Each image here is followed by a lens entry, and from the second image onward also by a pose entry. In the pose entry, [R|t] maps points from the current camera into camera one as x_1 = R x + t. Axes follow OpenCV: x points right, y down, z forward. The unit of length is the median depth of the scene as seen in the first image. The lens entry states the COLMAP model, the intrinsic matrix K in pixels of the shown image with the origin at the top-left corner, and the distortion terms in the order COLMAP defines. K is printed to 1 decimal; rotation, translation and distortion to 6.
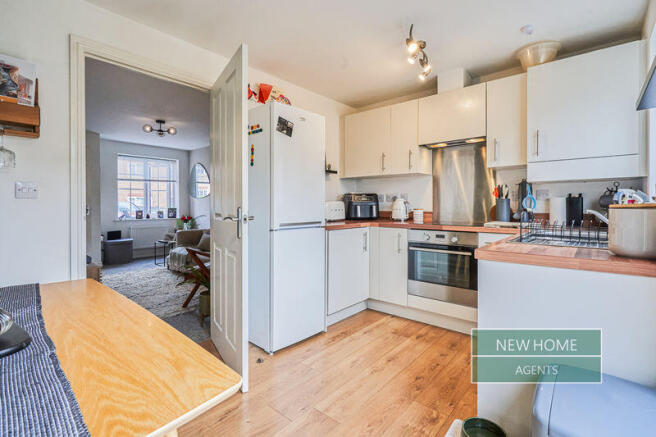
lens RADIAL K [[312.8, 0, 335.1], [0, 312.8, 209.7], [0, 0, 1]] dist [-0.004978, -0.000052]
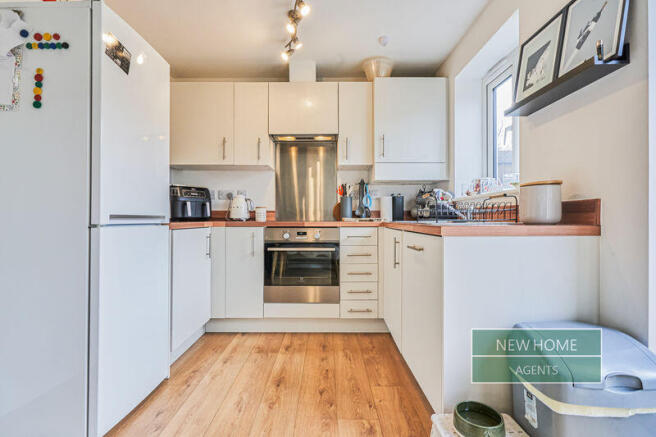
lens RADIAL K [[312.8, 0, 329.3], [0, 312.8, 218.7], [0, 0, 1]] dist [-0.004978, -0.000052]
pose [[0.757338, -0.000468, 0.653023, -0.210674], [0.011945, 0.999842, -0.013137, 0.055463], [-0.652914, 0.017749, 0.757224, 0.247989]]
